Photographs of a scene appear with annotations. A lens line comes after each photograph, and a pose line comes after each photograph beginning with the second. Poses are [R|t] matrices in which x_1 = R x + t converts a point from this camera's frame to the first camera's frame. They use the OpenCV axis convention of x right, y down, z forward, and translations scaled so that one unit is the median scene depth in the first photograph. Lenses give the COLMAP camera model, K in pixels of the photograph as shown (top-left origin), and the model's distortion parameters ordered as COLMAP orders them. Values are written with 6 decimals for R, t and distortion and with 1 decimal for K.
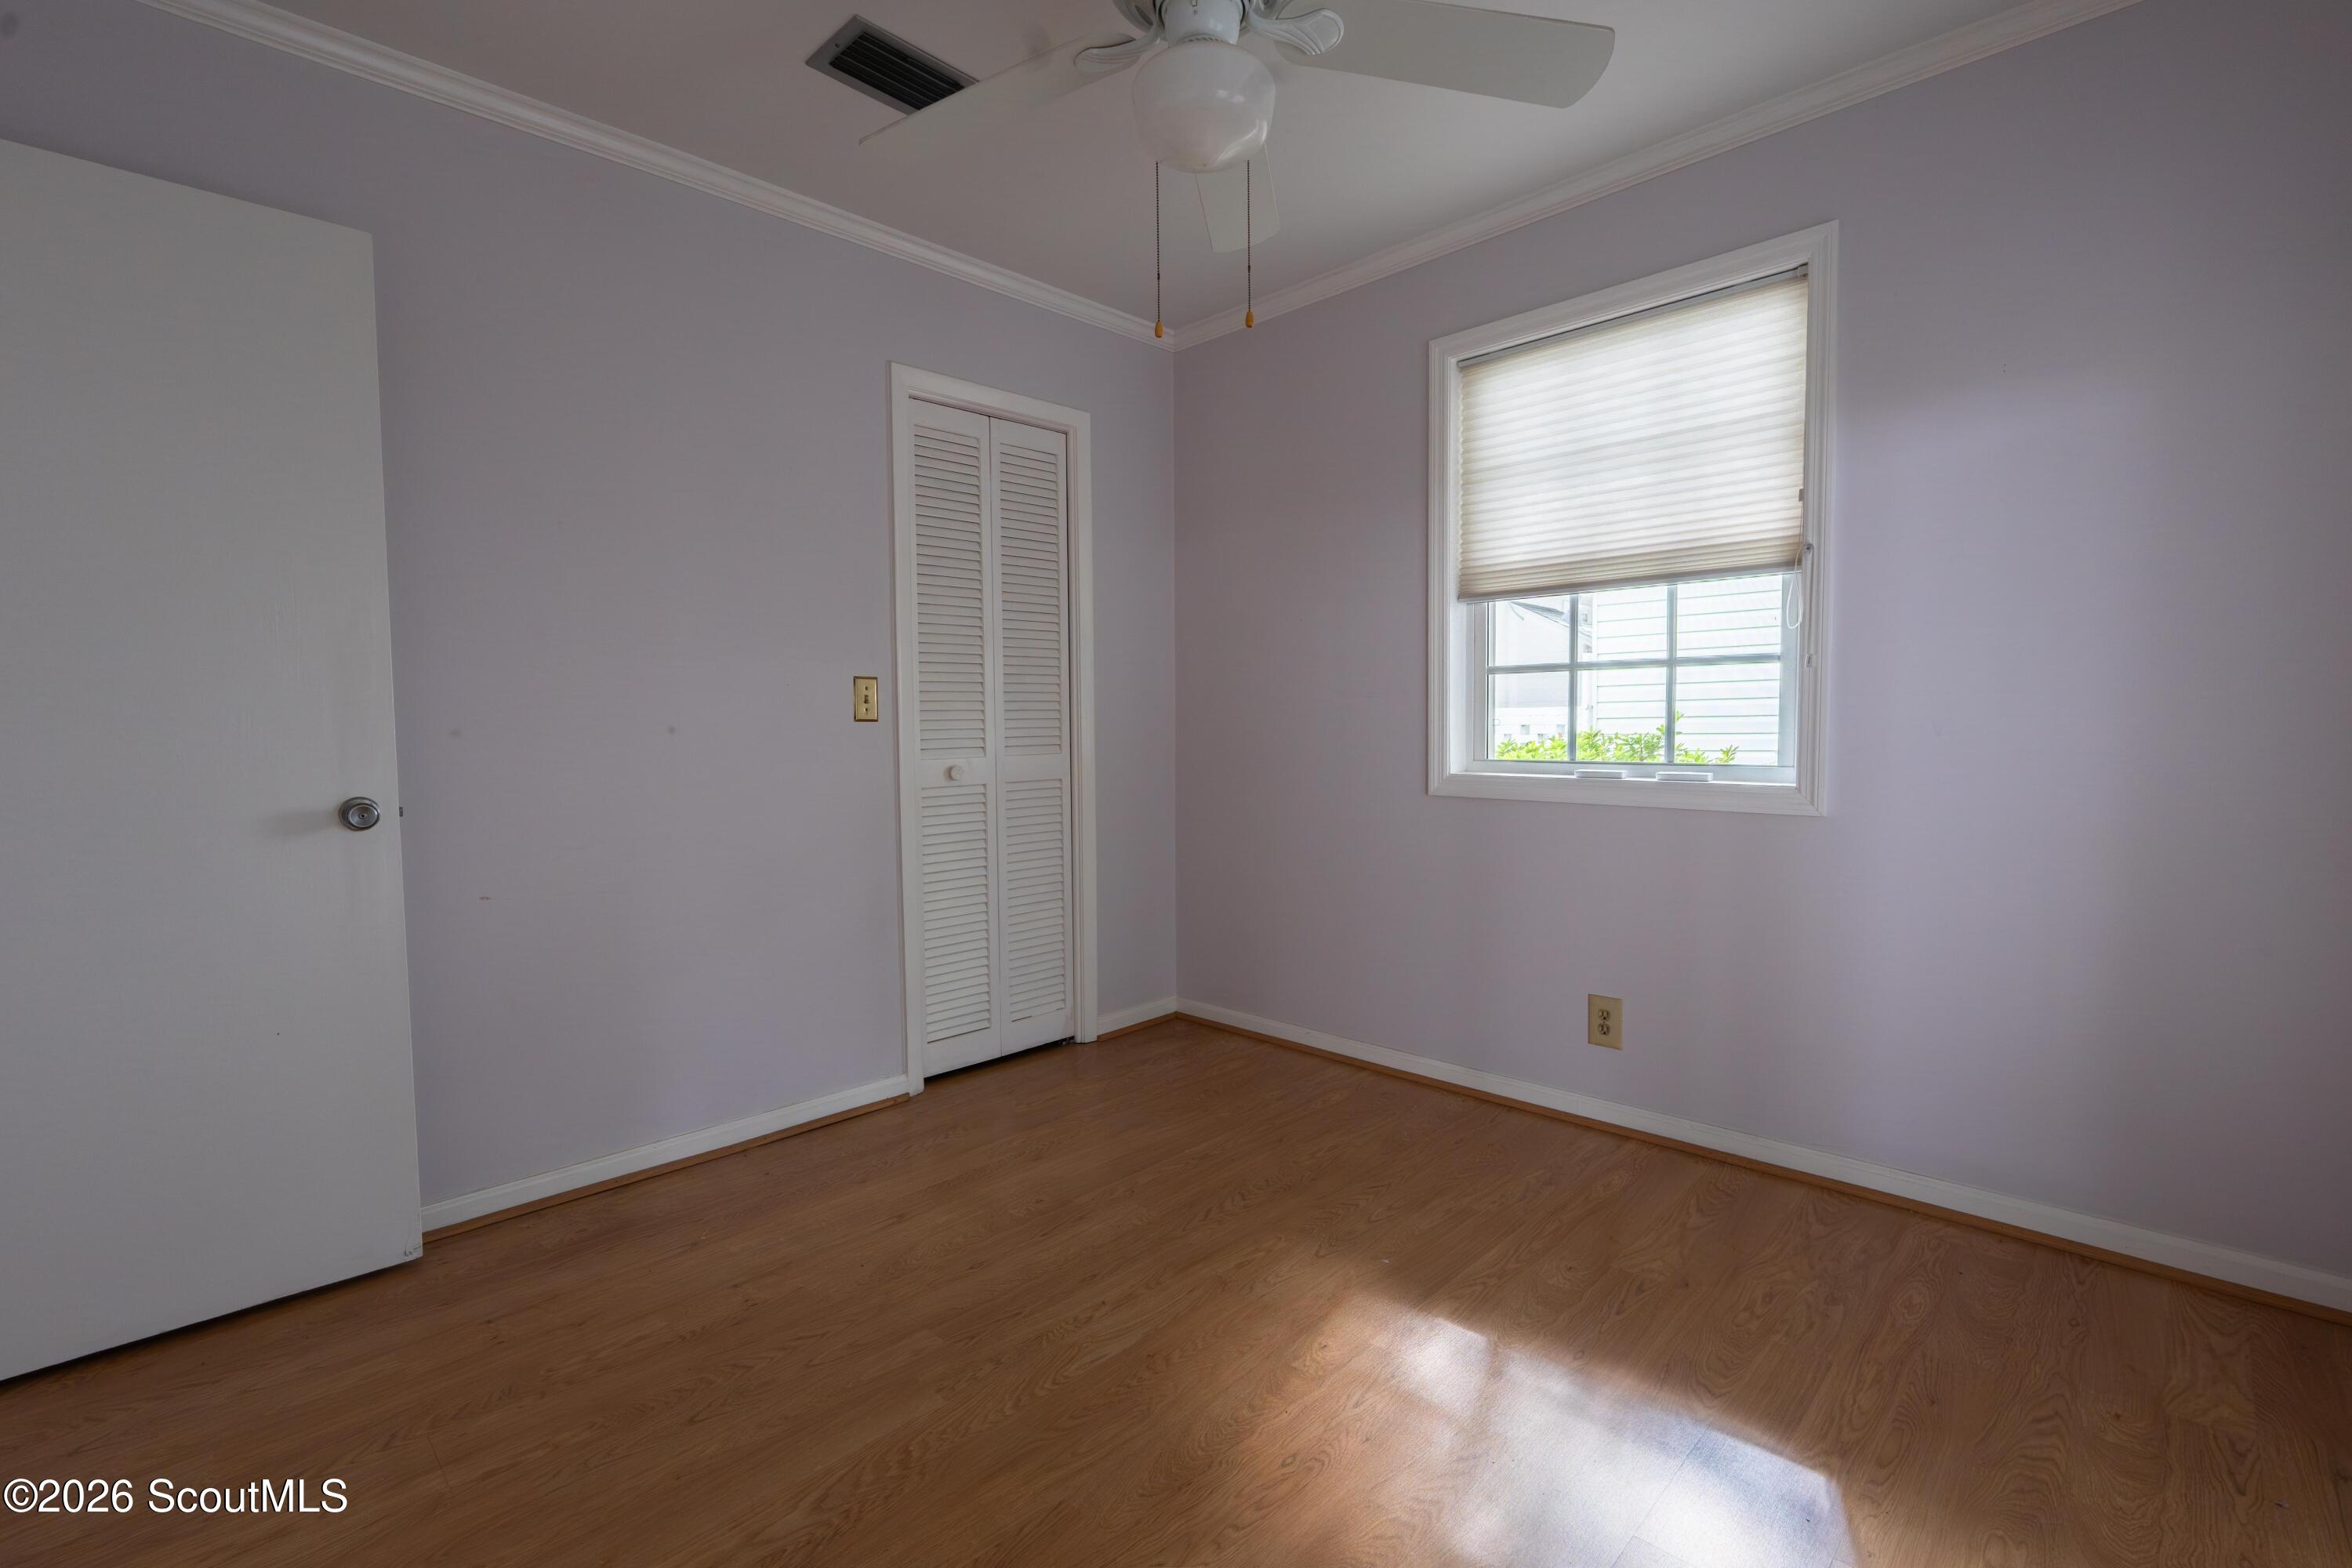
lens RADIAL K [[1009.3, 0, 1184.2], [0, 1009.3, 782.5], [0, 0, 1]] dist [-0.010398, 0.000067]
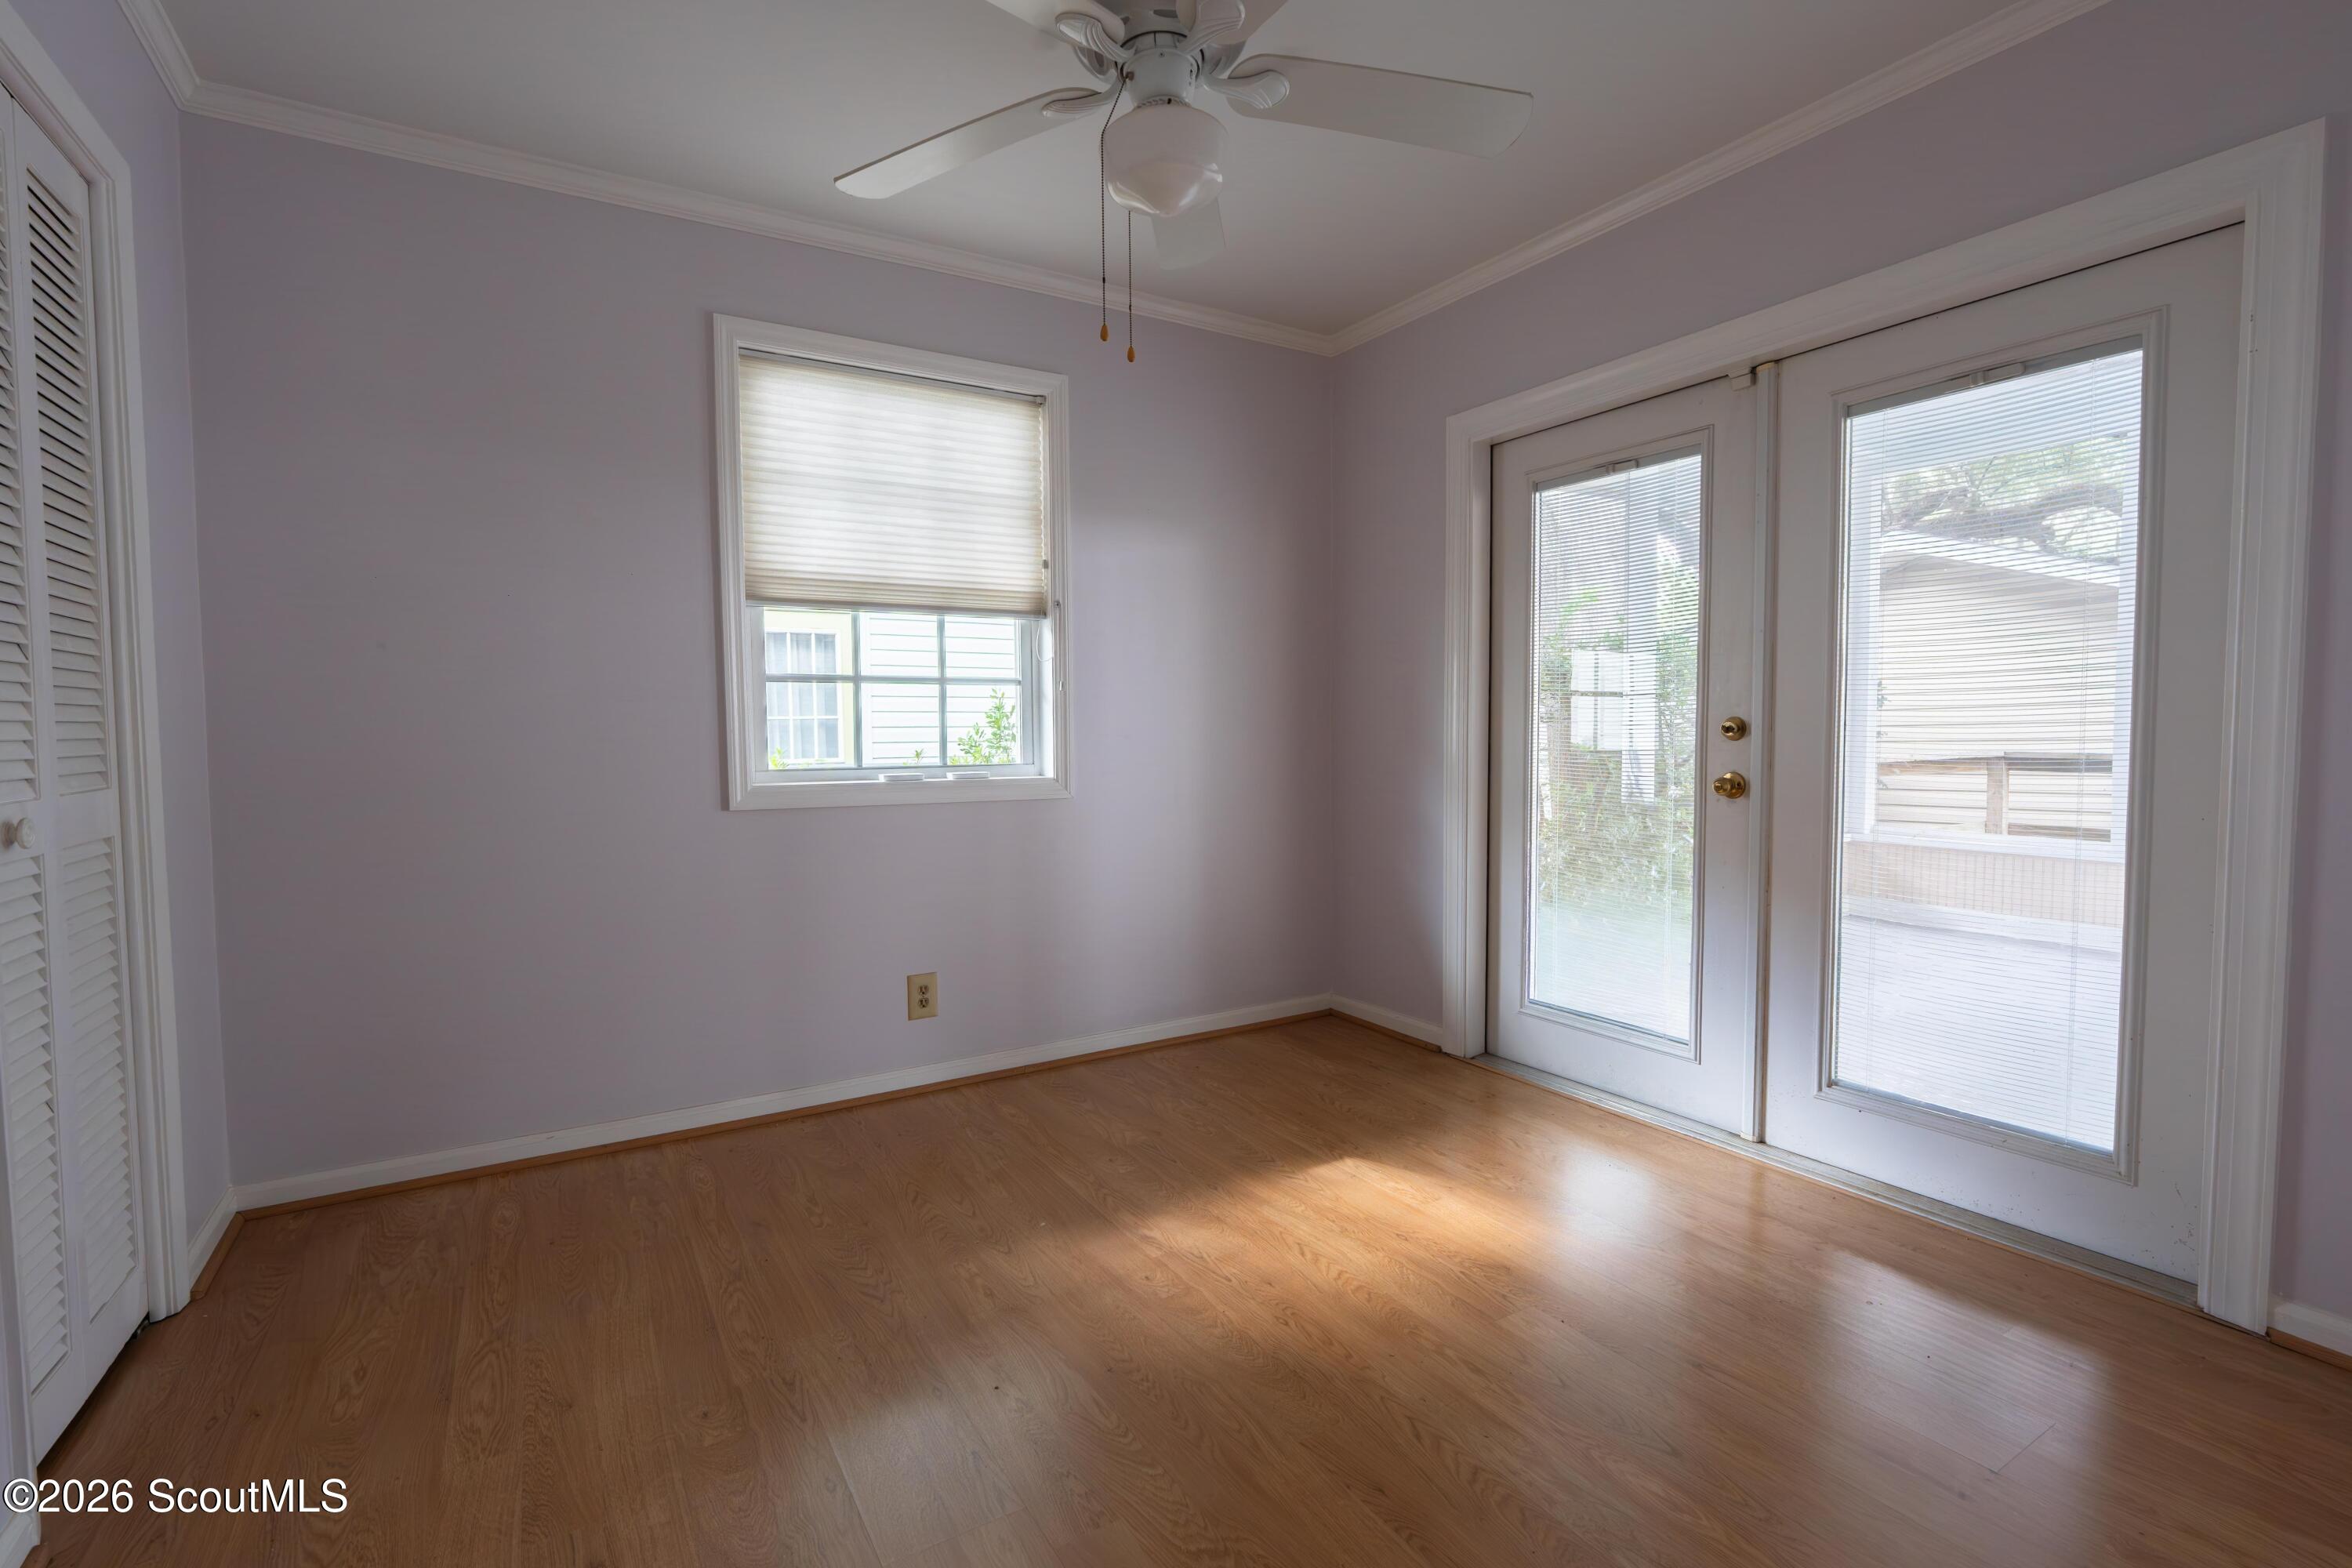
lens RADIAL K [[1020.5, 0, 1176.0], [0, 1020.5, 784.0], [0, 0, 1]] dist [-0.003318, -0.000375]
pose [[0.283099, -0.044813, 0.958043, -0.591760], [0.062671, 0.997637, 0.028146, -0.014008], [-0.957041, 0.052073, 0.285238, 0.393427]]
